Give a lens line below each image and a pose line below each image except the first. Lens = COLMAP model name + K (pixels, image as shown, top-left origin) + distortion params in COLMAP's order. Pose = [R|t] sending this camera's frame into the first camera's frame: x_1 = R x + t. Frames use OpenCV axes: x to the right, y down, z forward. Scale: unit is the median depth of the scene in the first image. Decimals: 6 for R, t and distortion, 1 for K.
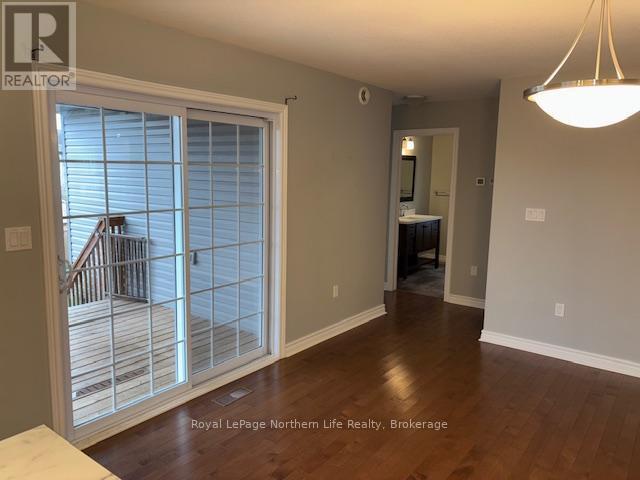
lens RADIAL K [[476.5, 0, 318.9], [0, 476.5, 239.7], [0, 0, 1]] dist [0.030098, -0.005155]
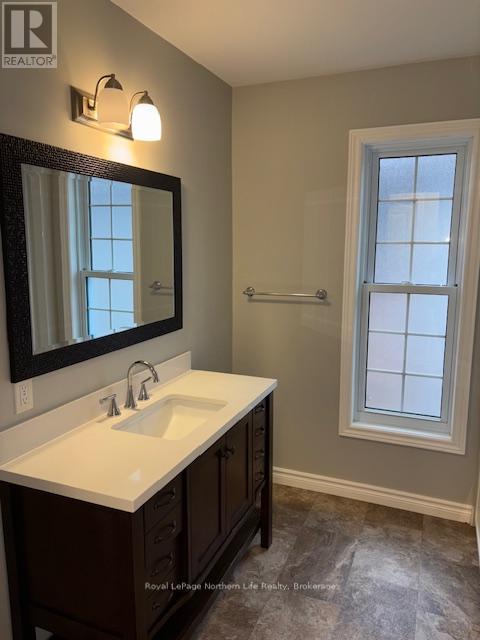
lens RADIAL K [[476.5, 0, 240.0], [0, 476.5, 320.0], [0, 0, 1]] dist [0.030098, -0.005155]
pose [[0.967899, -0.059996, 0.244073, 0.160694], [0.053721, 0.998034, 0.032294, -0.095380], [-0.245530, -0.018145, 0.969219, 0.698587]]
